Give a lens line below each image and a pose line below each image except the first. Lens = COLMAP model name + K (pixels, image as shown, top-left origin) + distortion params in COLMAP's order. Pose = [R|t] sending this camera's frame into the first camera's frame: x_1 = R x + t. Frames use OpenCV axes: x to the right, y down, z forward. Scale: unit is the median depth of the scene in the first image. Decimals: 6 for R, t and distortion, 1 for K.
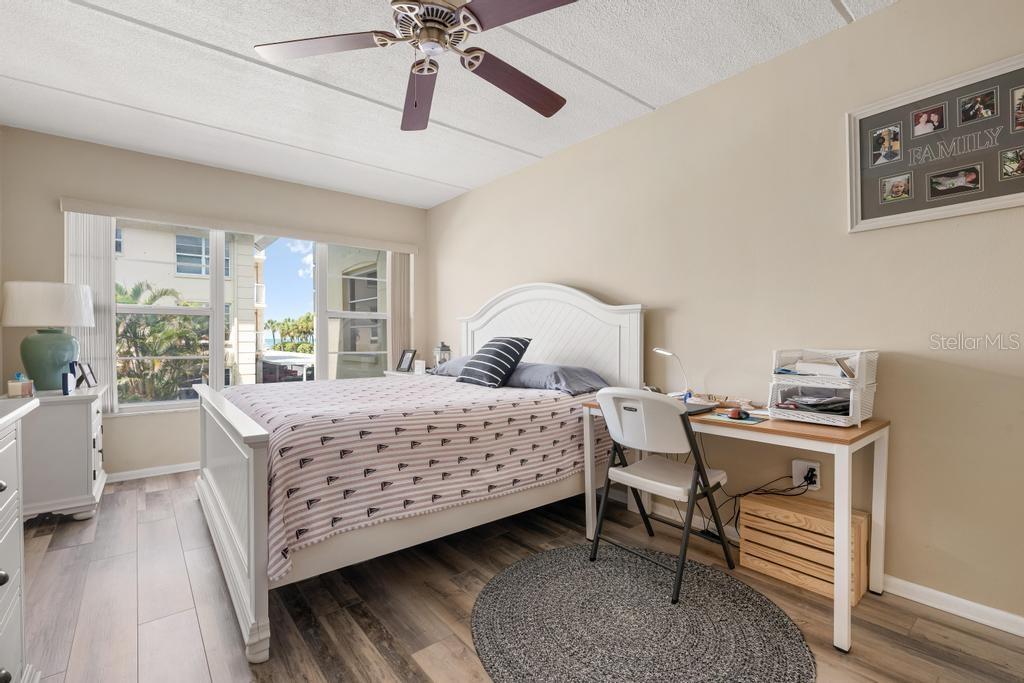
lens RADIAL K [[445.8, 0, 519.3], [0, 445.8, 345.0], [0, 0, 1]] dist [-0.000855, -0.000181]
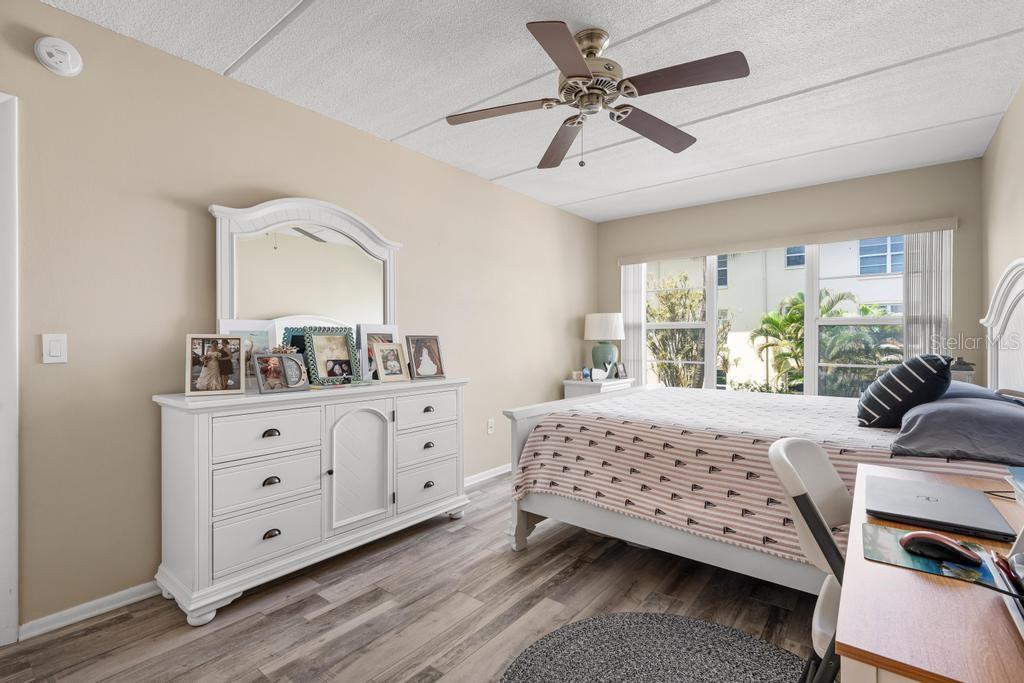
lens RADIAL K [[465.2, 0, 513.3], [0, 465.2, 343.8], [0, 0, 1]] dist [-0.022515, 0.000015]
pose [[0.216118, 0.006616, -0.976345, 0.797638], [-0.015070, 0.999881, 0.003439, -0.040826], [0.976251, 0.013971, 0.216192, 0.451456]]
